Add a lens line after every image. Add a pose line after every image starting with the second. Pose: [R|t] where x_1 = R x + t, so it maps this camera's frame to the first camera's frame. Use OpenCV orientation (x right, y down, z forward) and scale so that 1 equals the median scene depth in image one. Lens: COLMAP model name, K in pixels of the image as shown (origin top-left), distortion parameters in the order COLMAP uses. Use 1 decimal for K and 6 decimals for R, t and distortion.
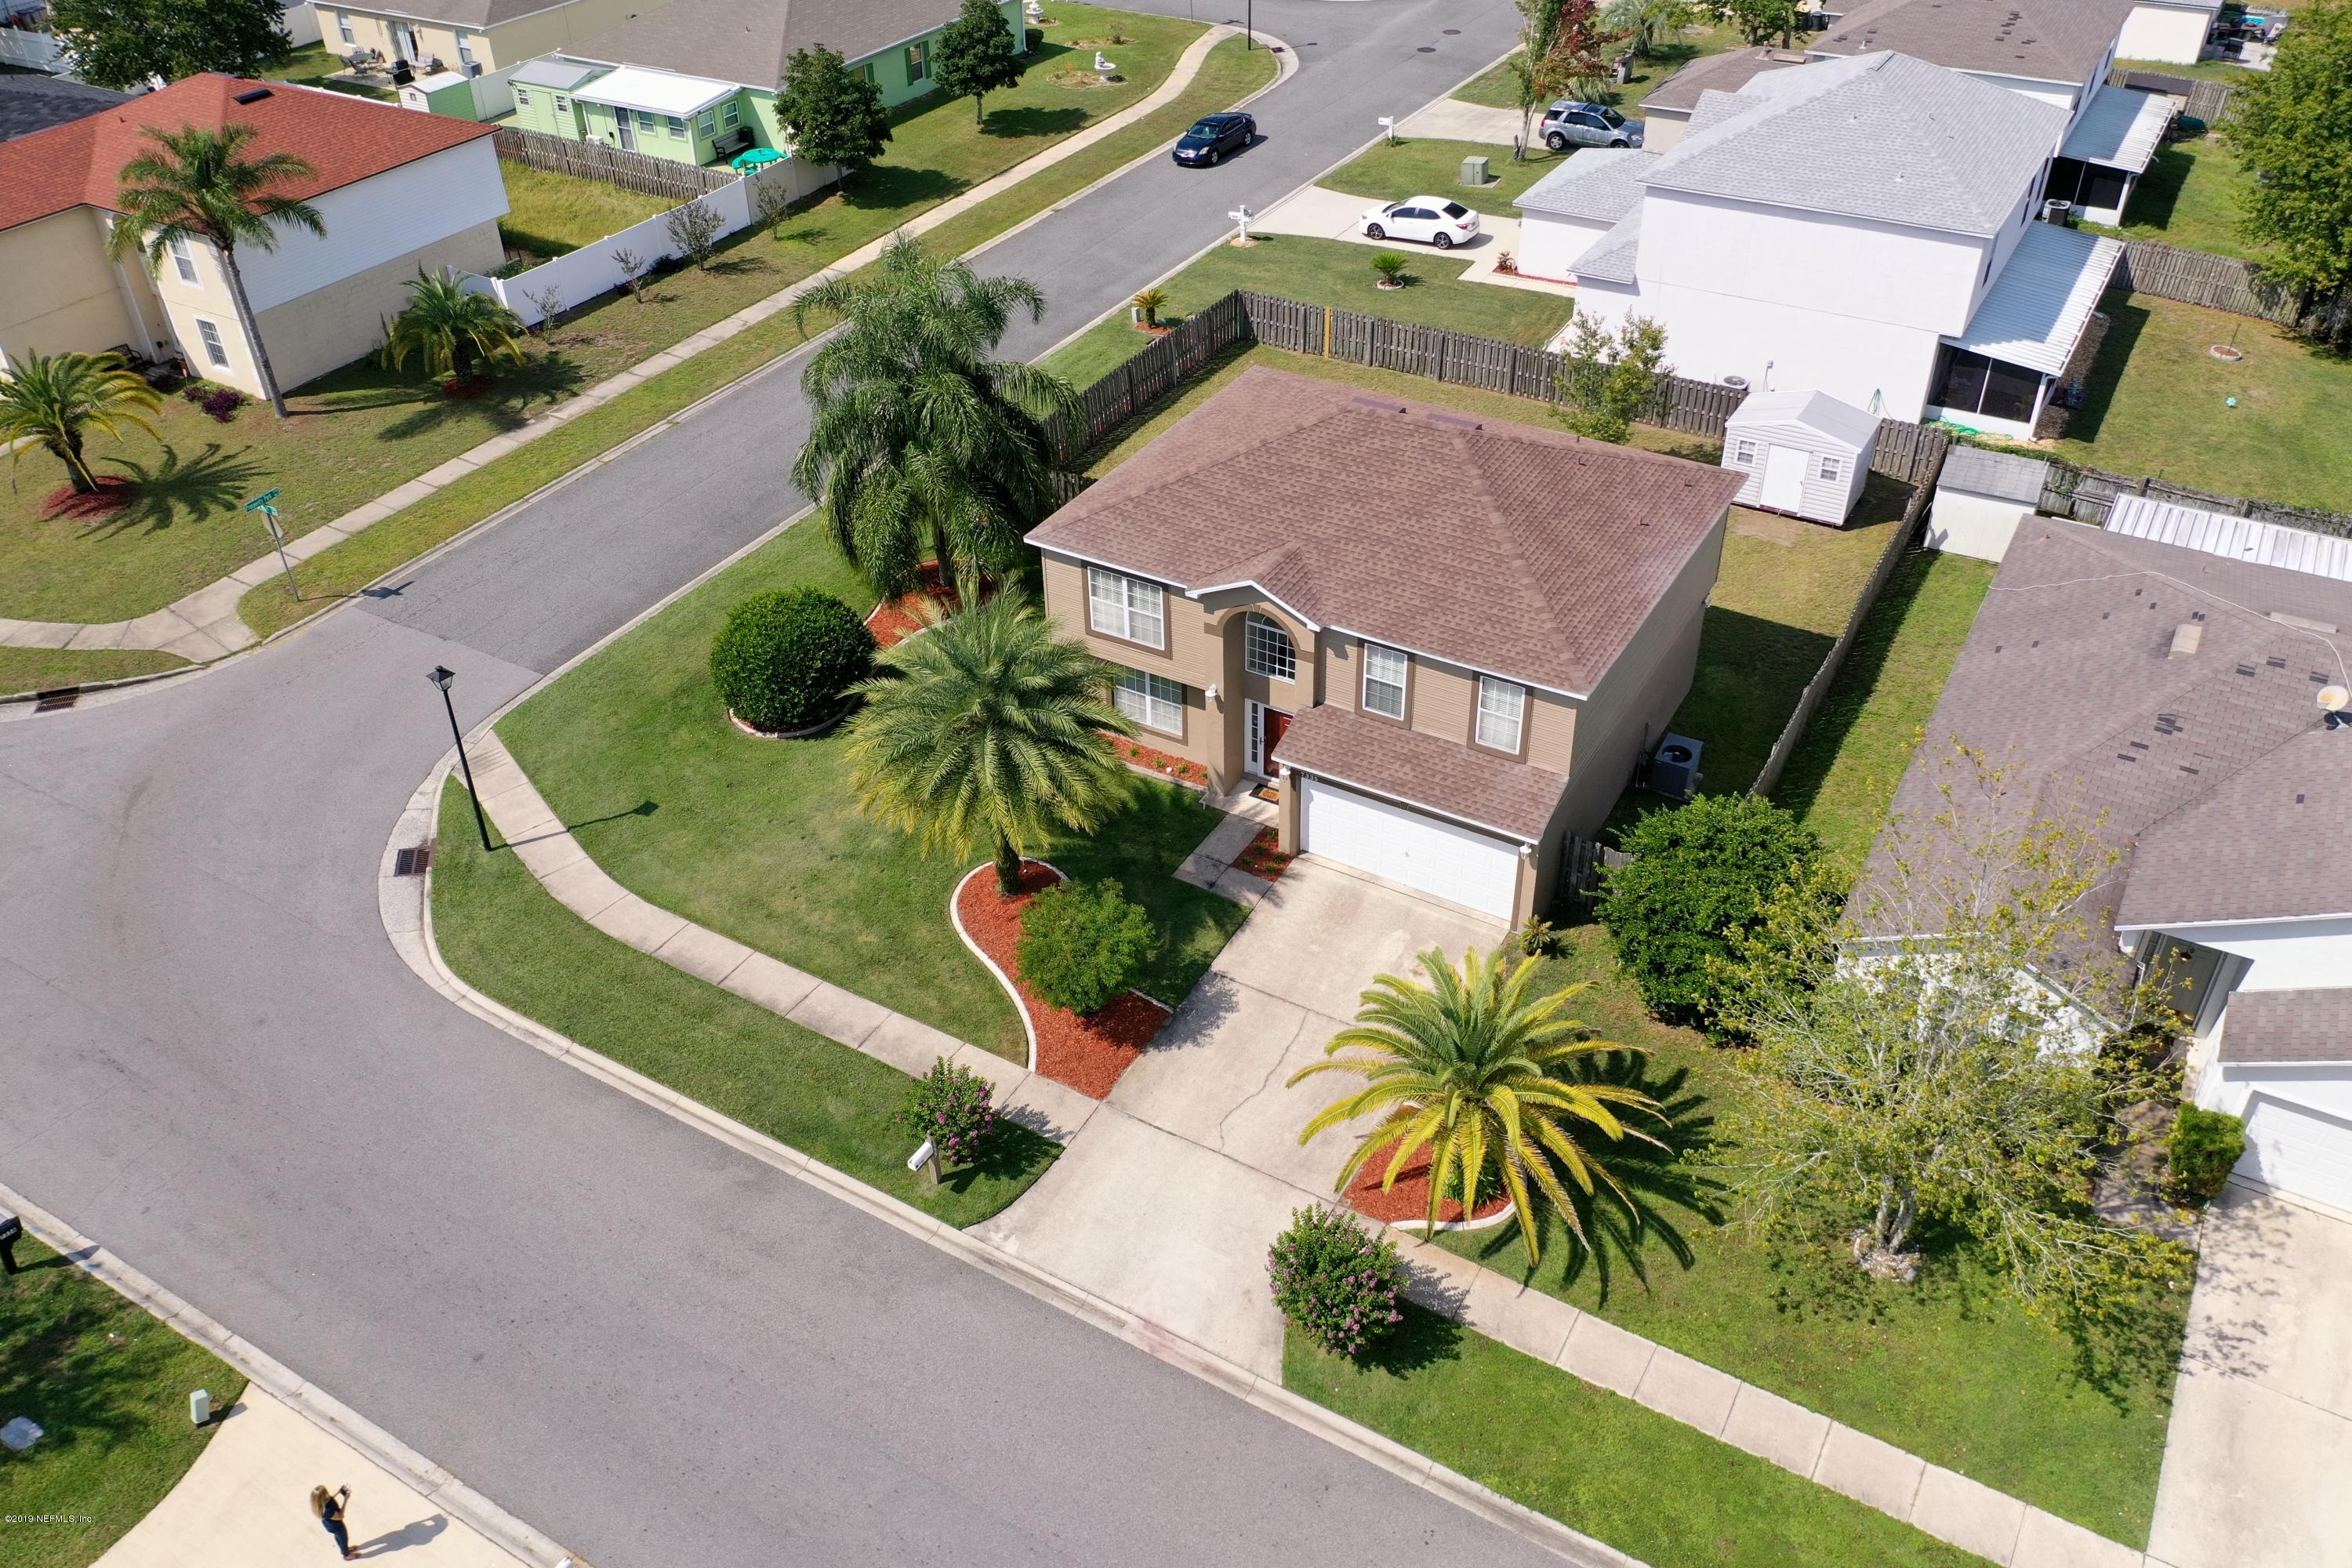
lens RADIAL K [[1830.3, 0, 1180.1], [0, 1830.3, 780.7], [0, 0, 1]] dist [-0.004251, -0.002423]
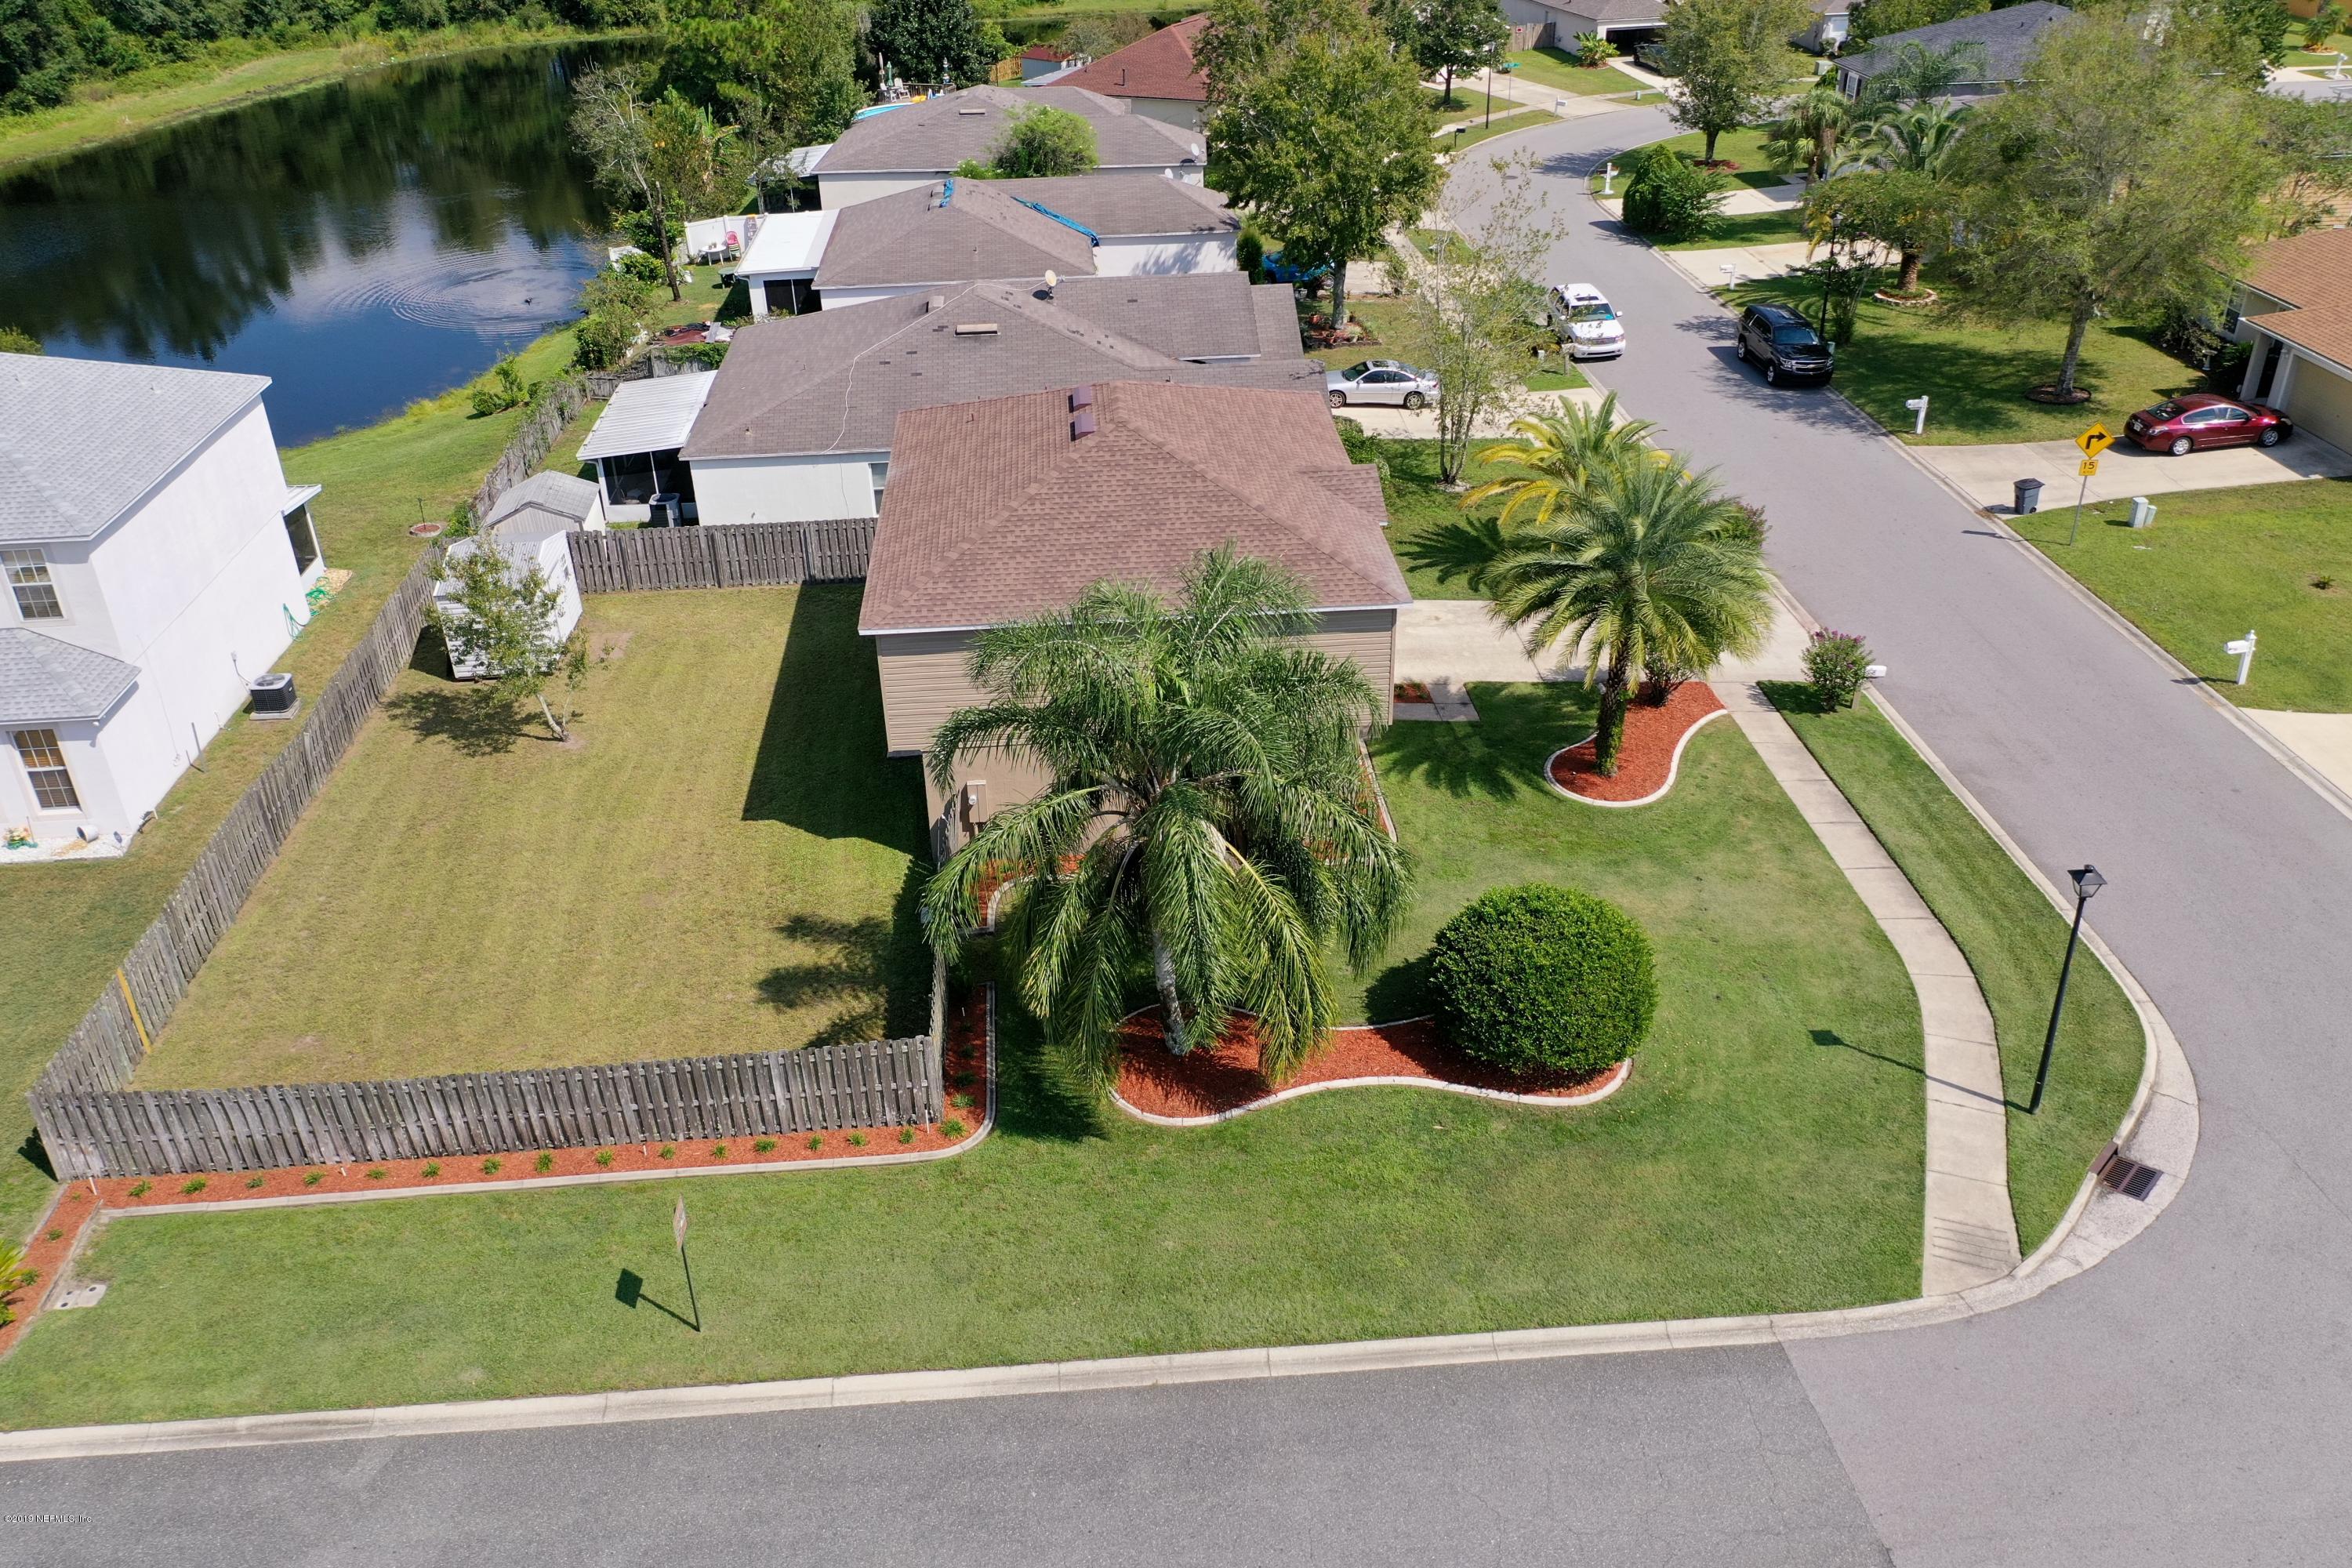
lens RADIAL K [[1830.3, 0, 1180.1], [0, 1830.3, 780.7], [0, 0, 1]] dist [-0.004251, -0.002423]
pose [[-0.567564, -0.381844, 0.729429, -0.675540], [0.513142, 0.528775, 0.676078, -0.718652], [-0.643860, 0.758019, -0.104174, 1.204040]]
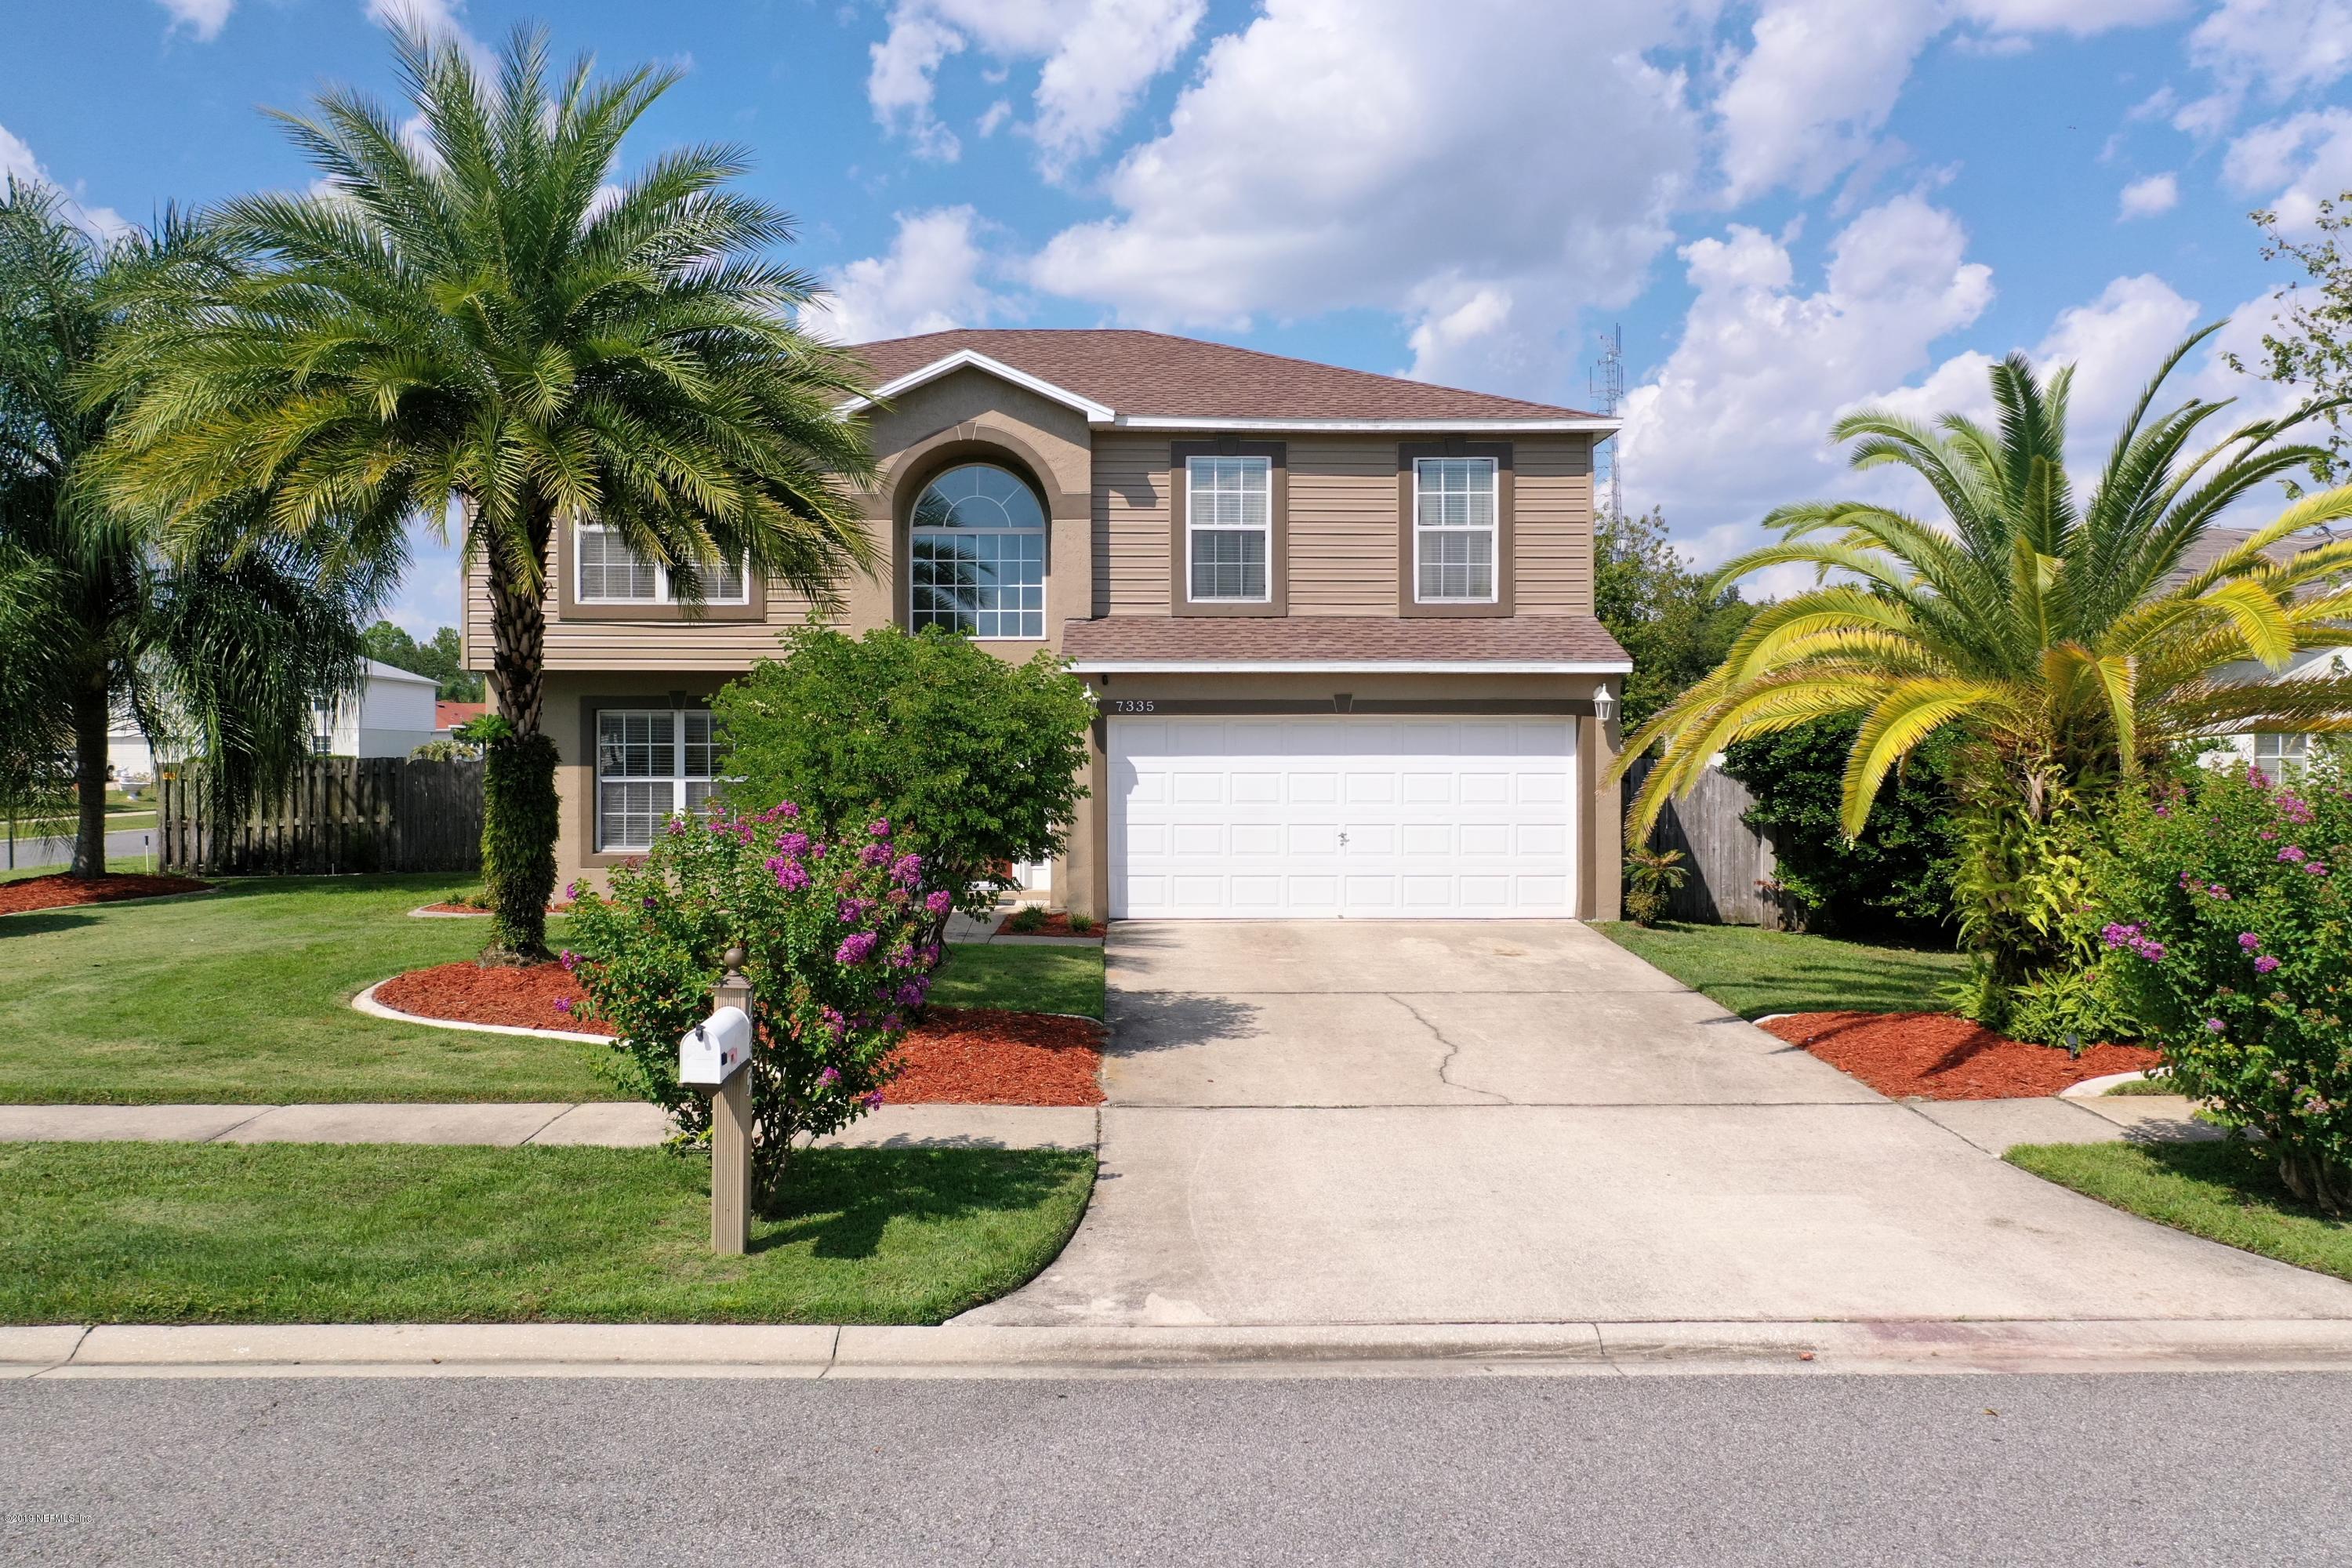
lens RADIAL K [[1830.3, 0, 1180.1], [0, 1830.3, 780.7], [0, 0, 1]] dist [-0.004251, -0.002423]
pose [[0.841335, 0.018472, 0.540199, -0.175843], [0.309375, 0.803058, -0.509298, 0.253469], [-0.443219, 0.595614, 0.669926, 0.629980]]
